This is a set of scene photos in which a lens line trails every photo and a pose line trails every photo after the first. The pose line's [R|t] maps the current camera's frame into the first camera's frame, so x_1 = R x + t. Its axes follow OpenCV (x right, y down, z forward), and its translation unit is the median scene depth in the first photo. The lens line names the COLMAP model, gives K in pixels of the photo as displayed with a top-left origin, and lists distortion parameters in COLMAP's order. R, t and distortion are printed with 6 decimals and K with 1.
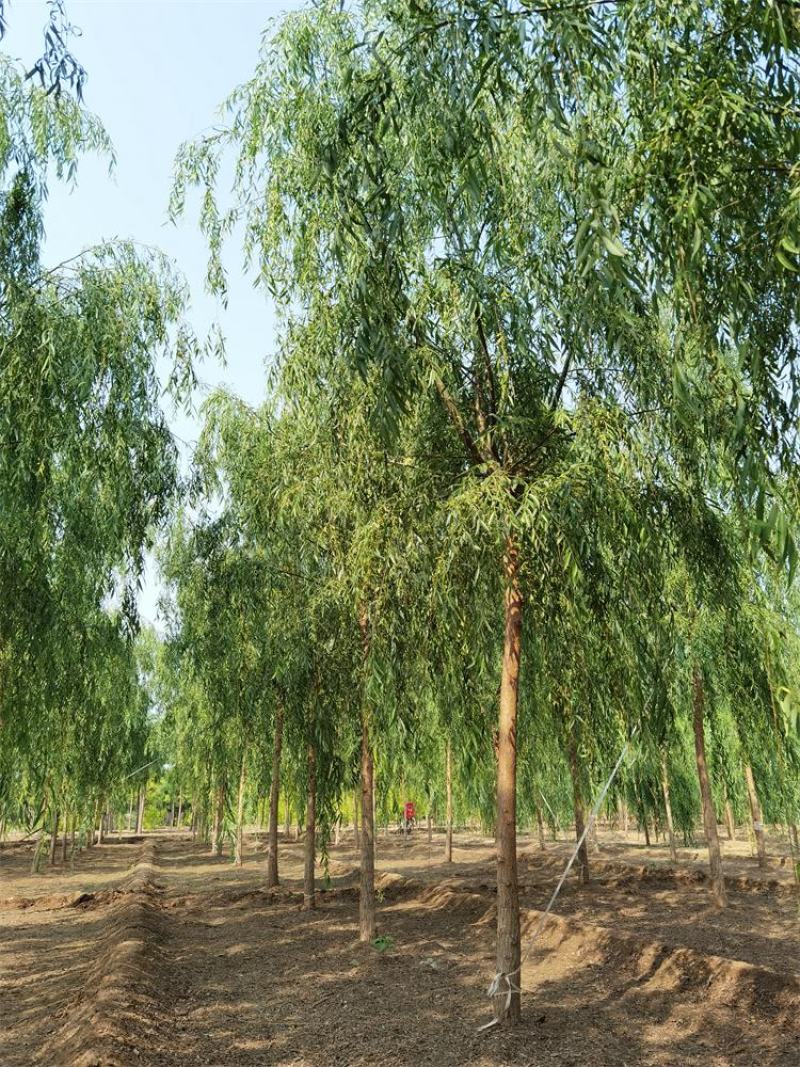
lens RADIAL K [[854.8, 0, 400.0], [0, 854.8, 533.5], [0, 0, 1]] dist [0.049557, -0.049028]
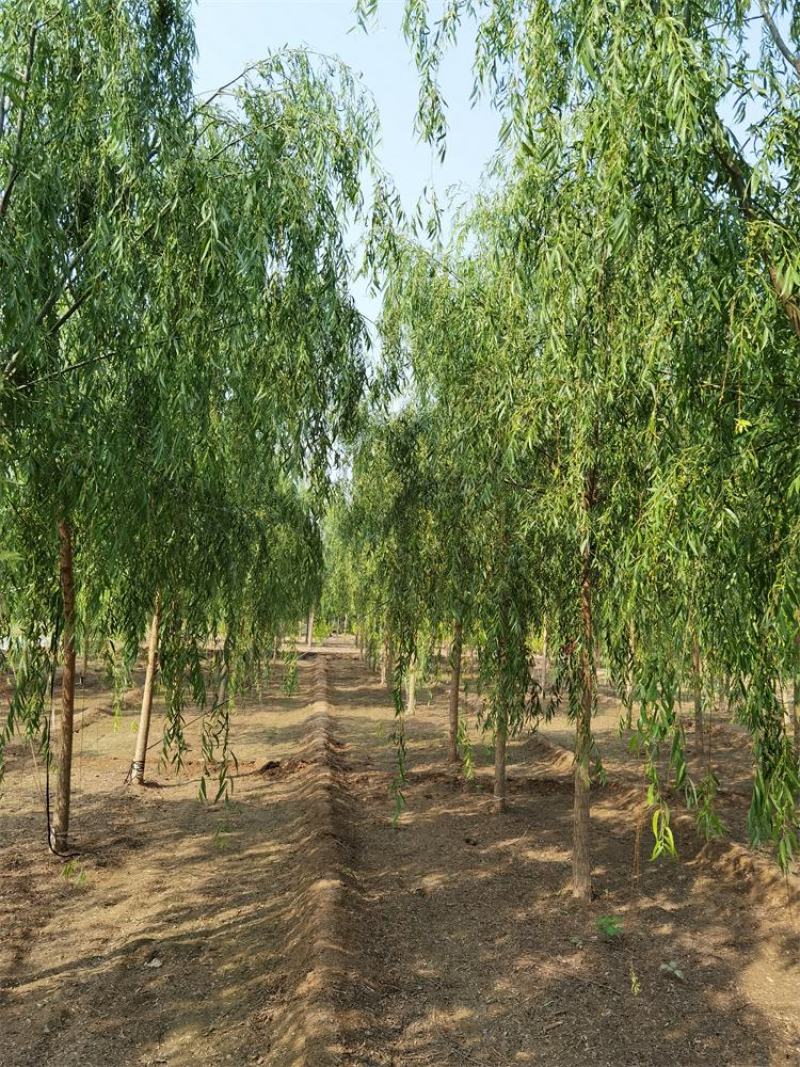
lens RADIAL K [[846.7, 0, 411.7], [0, 846.7, 535.9], [0, 0, 1]] dist [-0.019634, -0.002974]
pose [[0.987146, 0.039321, -0.154910, -0.089720], [-0.001959, 0.972167, 0.234281, -0.099463], [0.159811, -0.230966, 0.959747, 0.210727]]
